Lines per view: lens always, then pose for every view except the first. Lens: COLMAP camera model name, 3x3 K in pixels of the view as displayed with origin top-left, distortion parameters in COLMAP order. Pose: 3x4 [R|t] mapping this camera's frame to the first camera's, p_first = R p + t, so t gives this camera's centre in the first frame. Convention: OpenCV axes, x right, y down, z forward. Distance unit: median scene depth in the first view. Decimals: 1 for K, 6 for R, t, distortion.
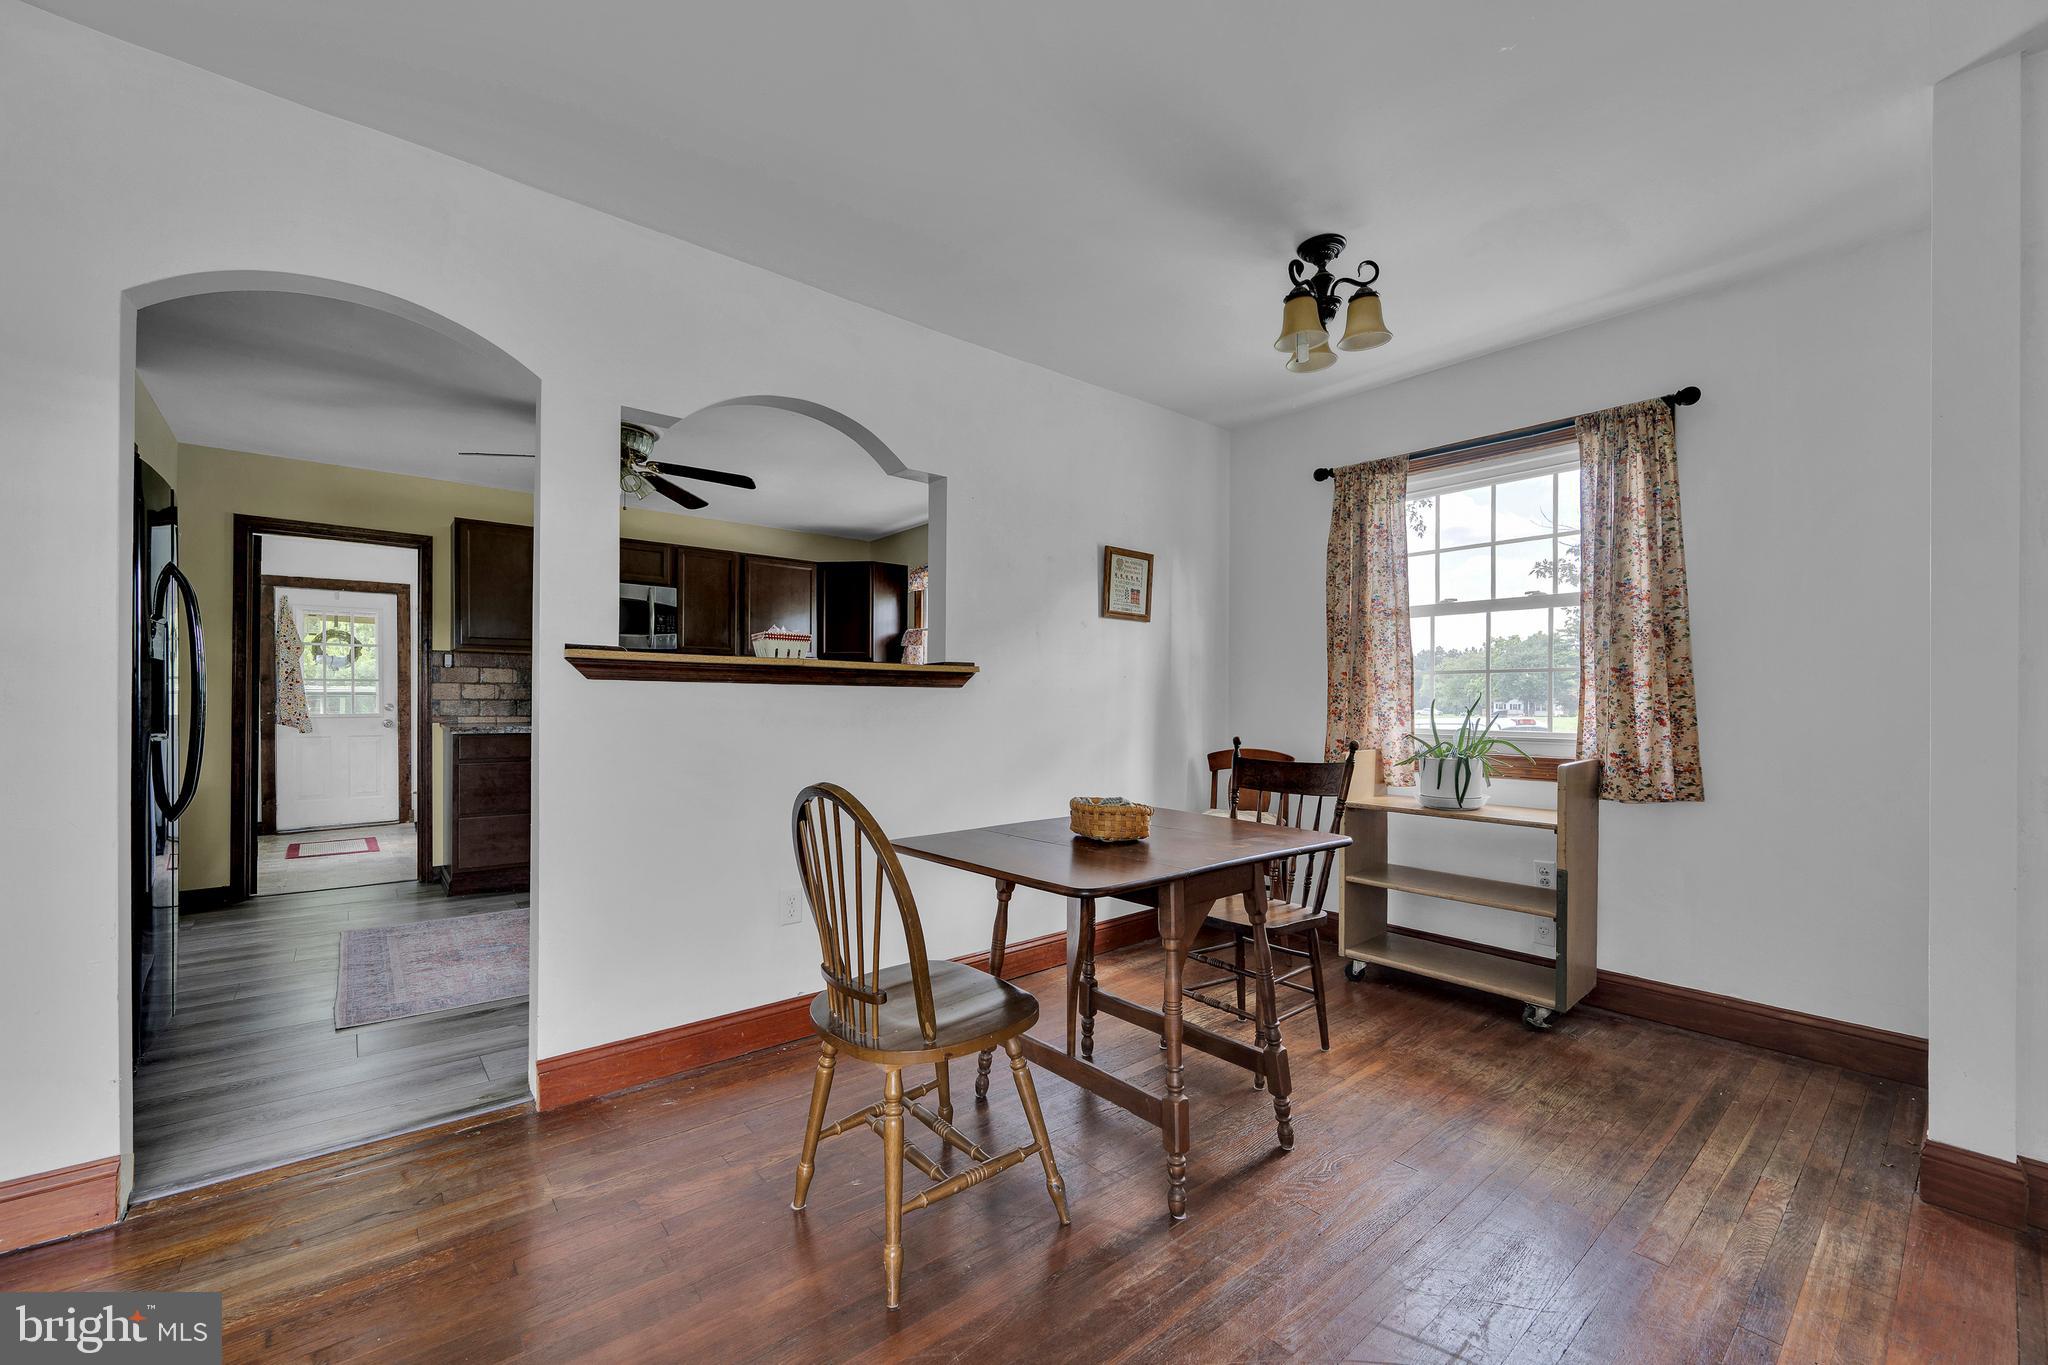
lens RADIAL K [[817.4, 0, 1061.5], [0, 817.4, 699.8], [0, 0, 1]] dist [-0.000058, 0.000518]
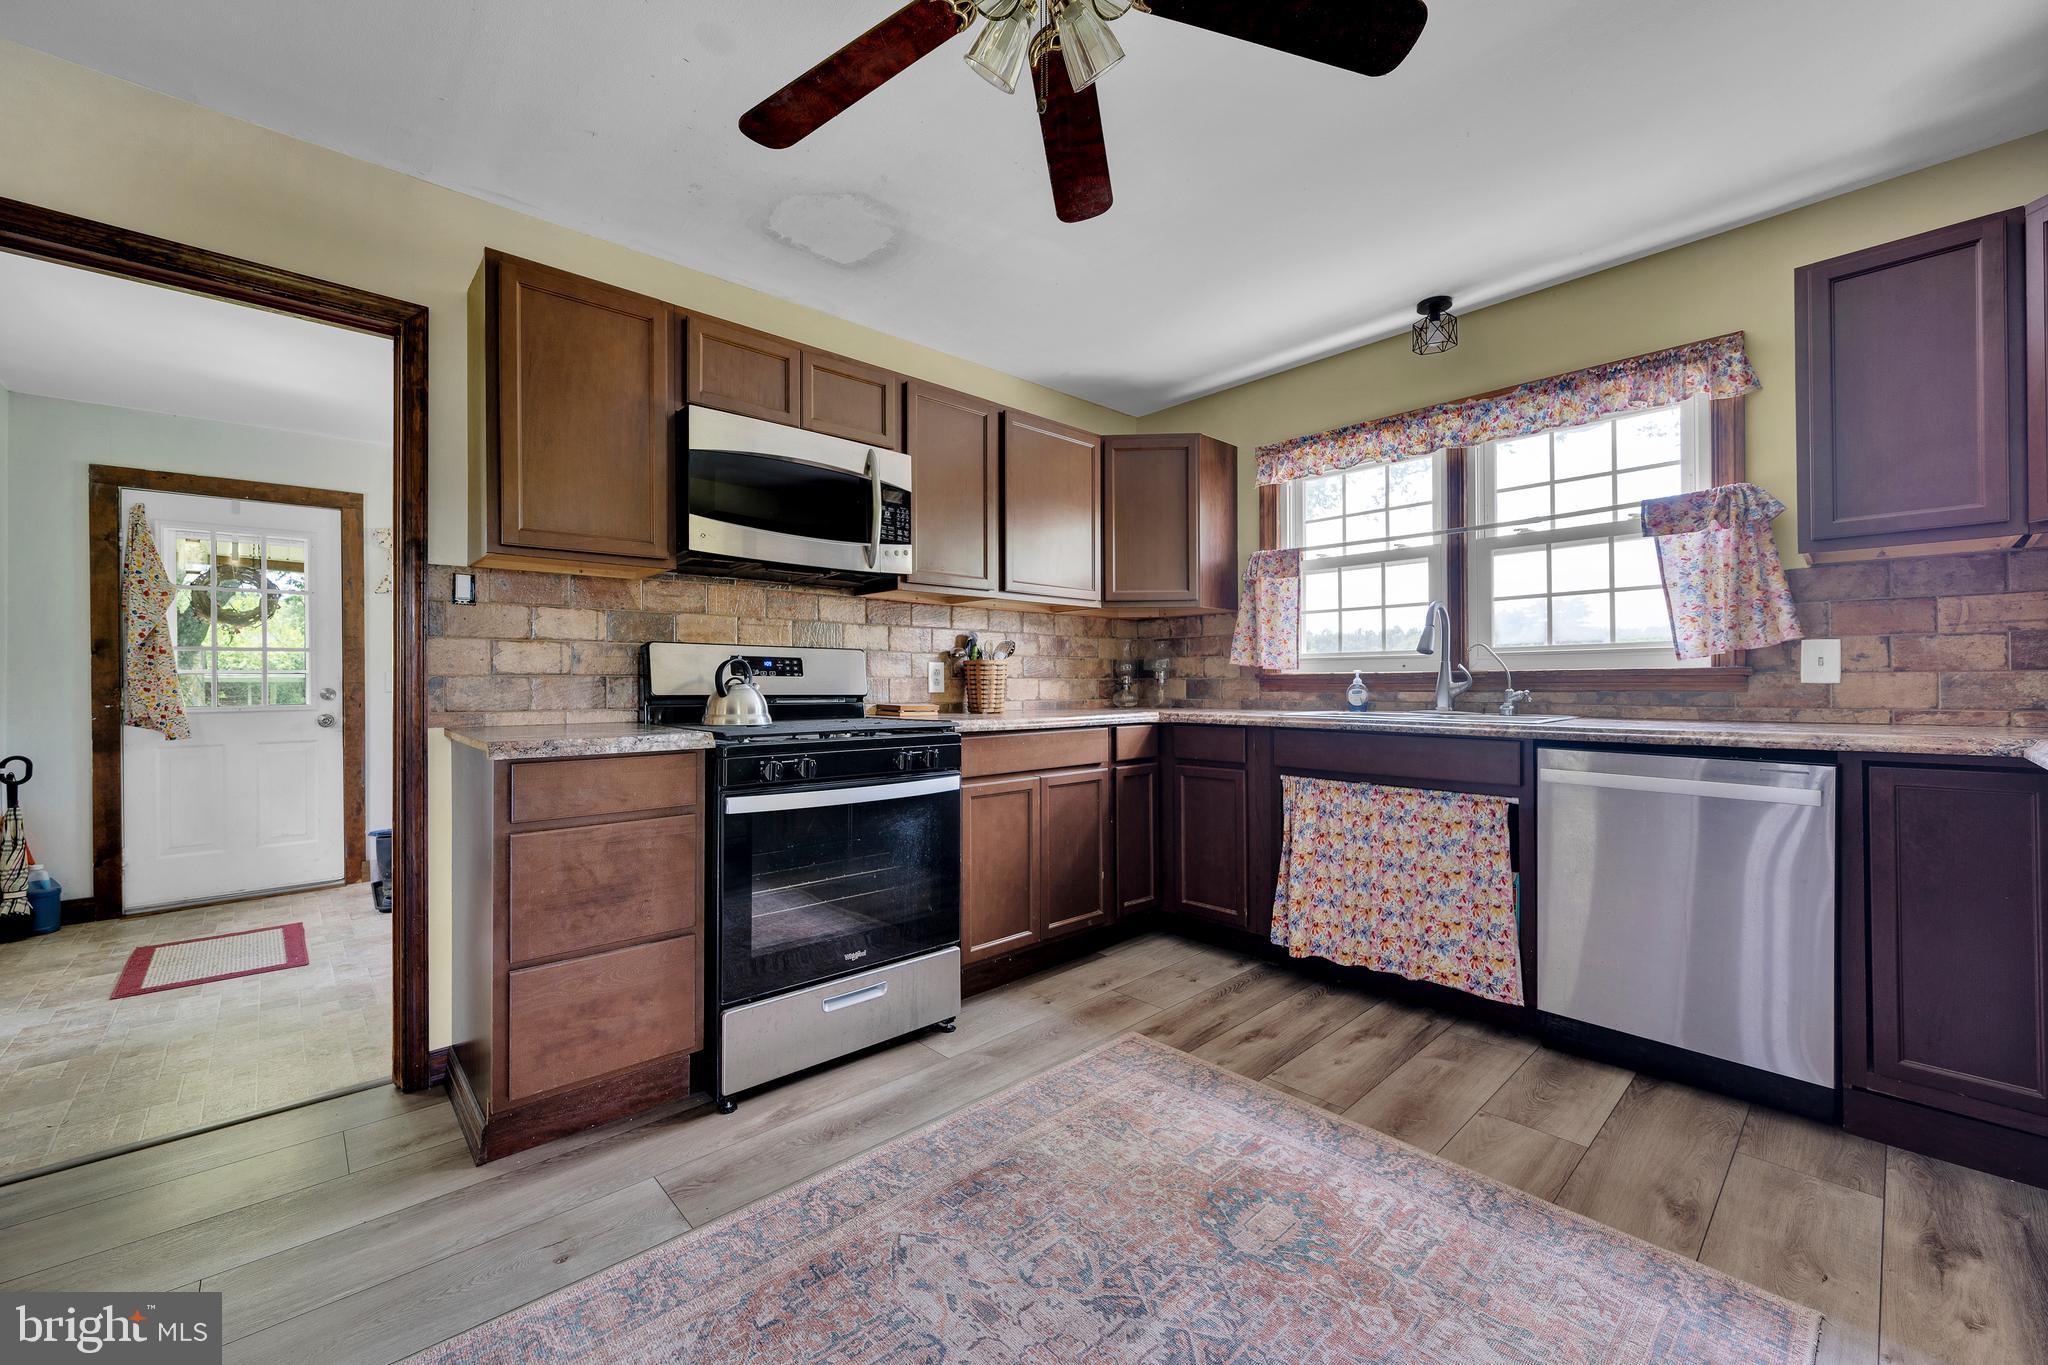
lens RADIAL K [[817.4, 0, 1069.3], [0, 817.4, 676.8], [0, 0, 1]] dist [-0.000058, 0.000518]
pose [[0.998840, -0.007088, 0.047624, -0.445408], [0.007362, 0.999957, -0.005565, 0.005647], [-0.047583, 0.005909, 0.998850, 0.543075]]
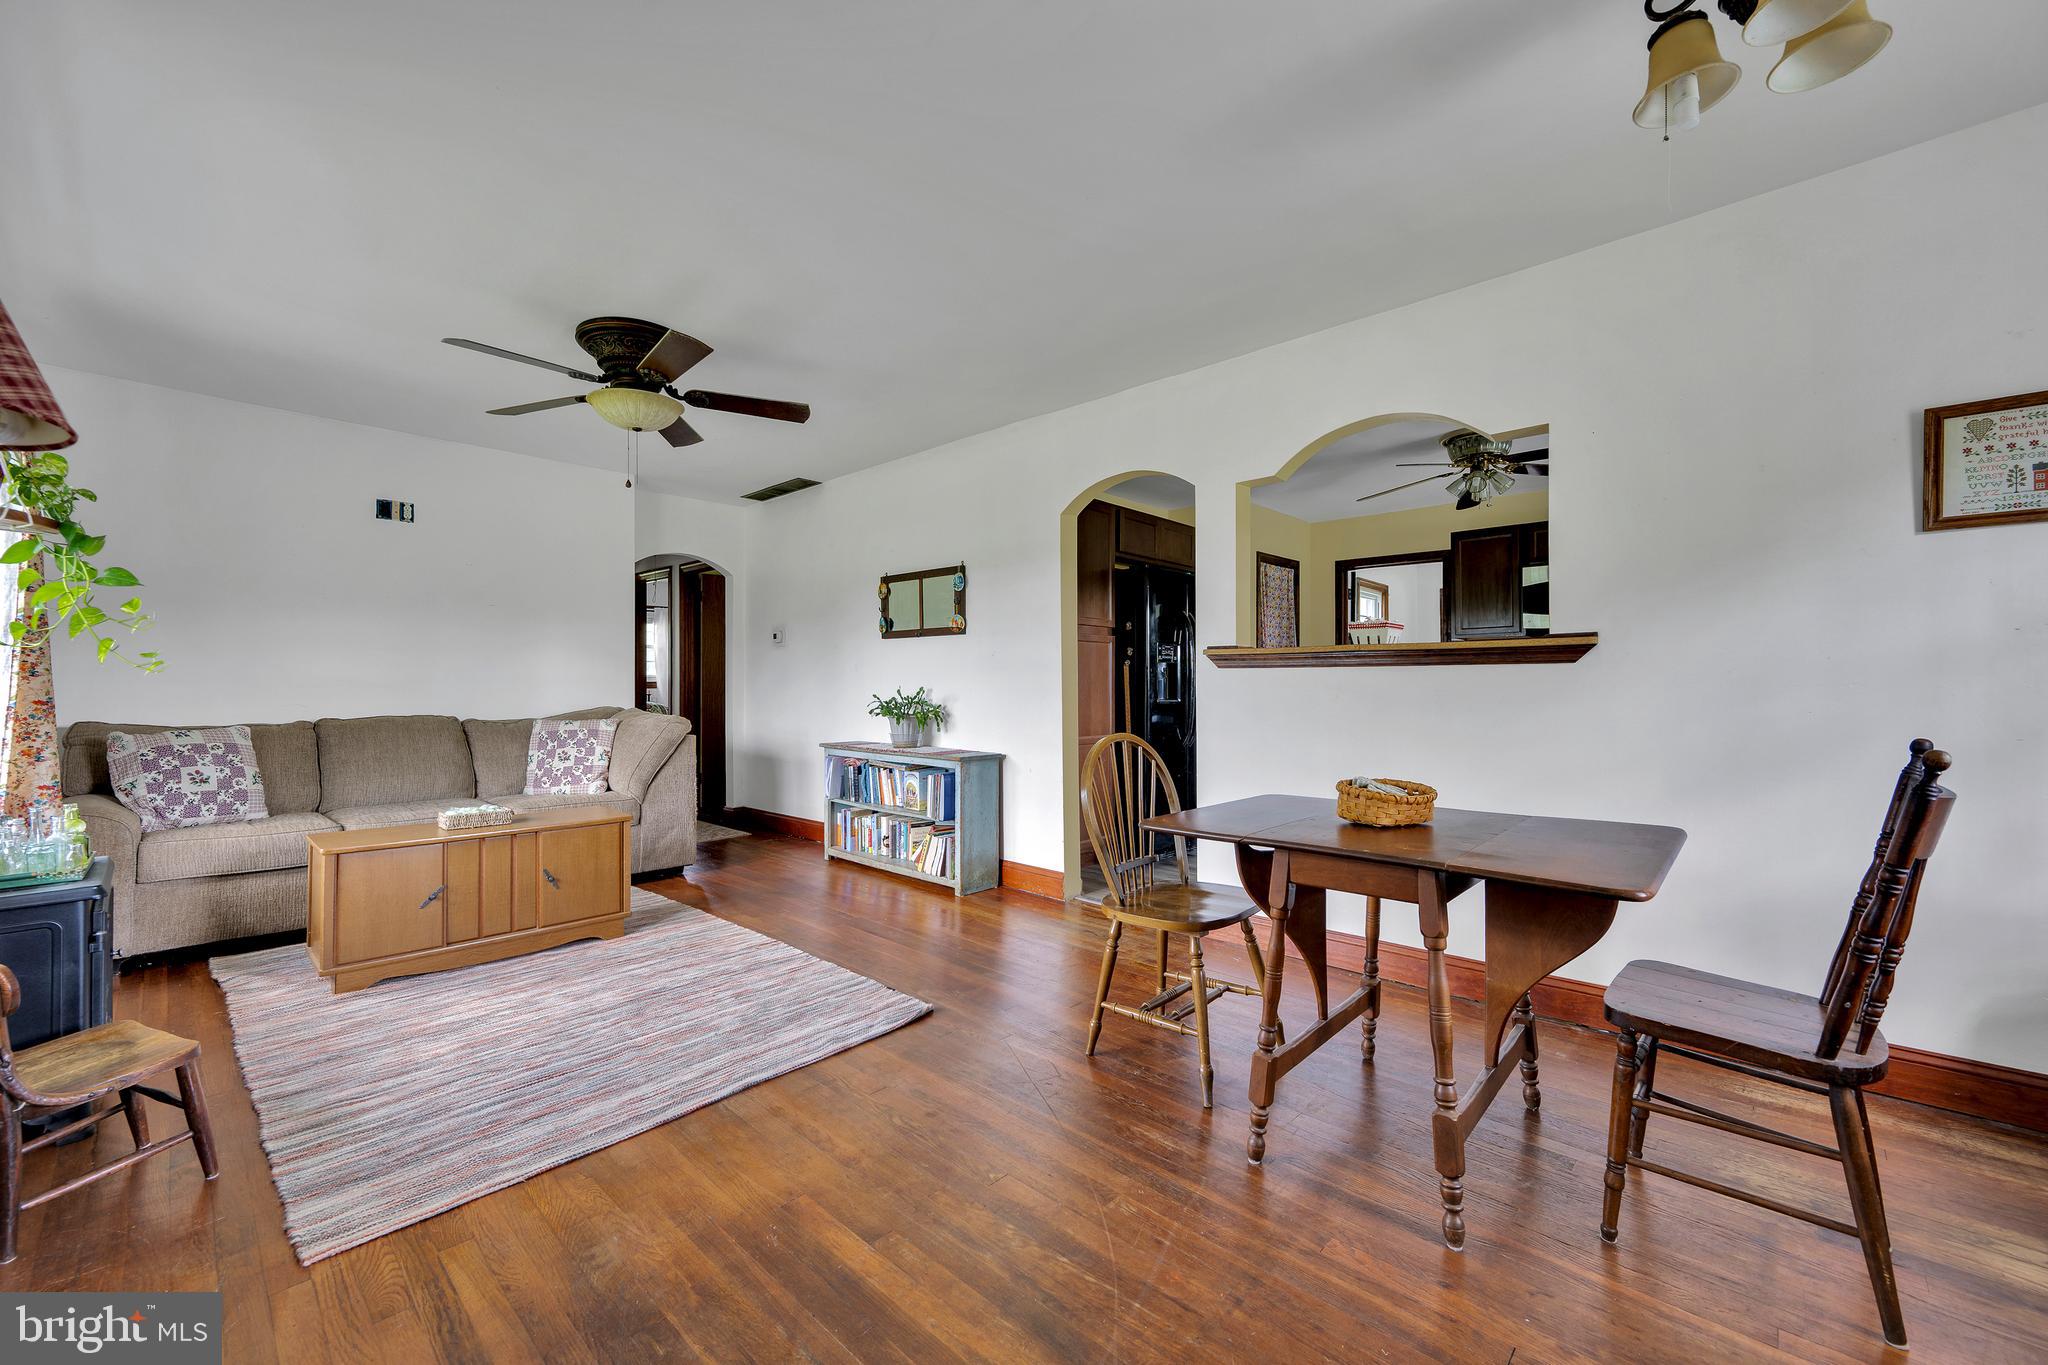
lens RADIAL K [[817.4, 0, 994.1], [0, 817.4, 682.2], [0, 0, 1]] dist [-0.000058, 0.000518]
pose [[0.064746, -0.005808, -0.997885, 0.423357], [0.009582, 0.999941, -0.005198, 0.001999], [0.997856, -0.009225, 0.064798, 0.212154]]
